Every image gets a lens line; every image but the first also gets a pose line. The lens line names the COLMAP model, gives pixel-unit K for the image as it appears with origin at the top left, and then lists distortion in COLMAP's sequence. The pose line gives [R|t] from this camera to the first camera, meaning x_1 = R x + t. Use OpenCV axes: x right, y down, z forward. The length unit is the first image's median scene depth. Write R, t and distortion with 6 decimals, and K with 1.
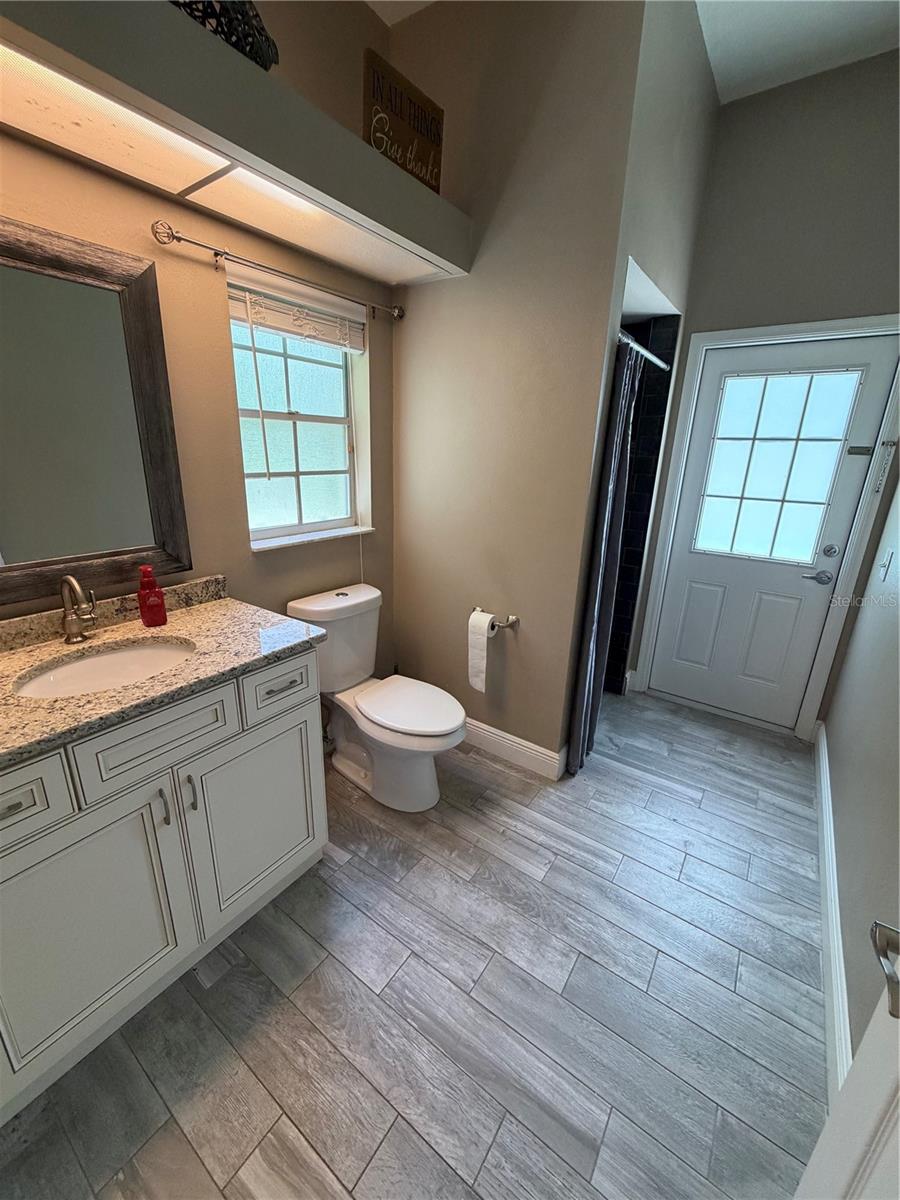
lens RADIAL K [[479.4, 0, 448.4], [0, 479.4, 597.0], [0, 0, 1]] dist [0.000884, 0.000622]
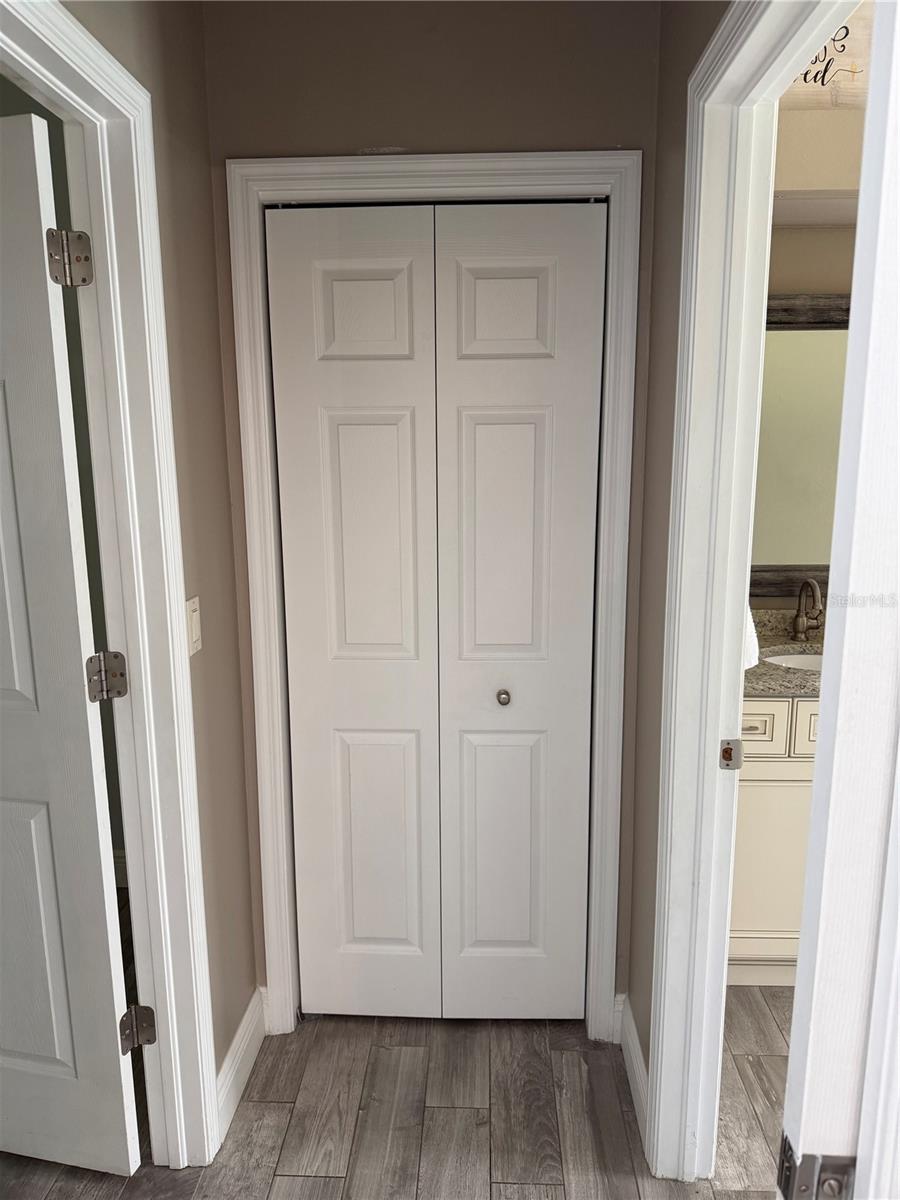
lens RADIAL K [[840.5, 0, 452.2], [0, 840.5, 602.5], [0, 0, 1]] dist [0.068451, -0.093406]
pose [[0.541942, 0.117126, -0.832214, 0.525672], [-0.231688, 0.972690, -0.013980, 0.292905], [0.807849, 0.200390, 0.554278, -0.977467]]
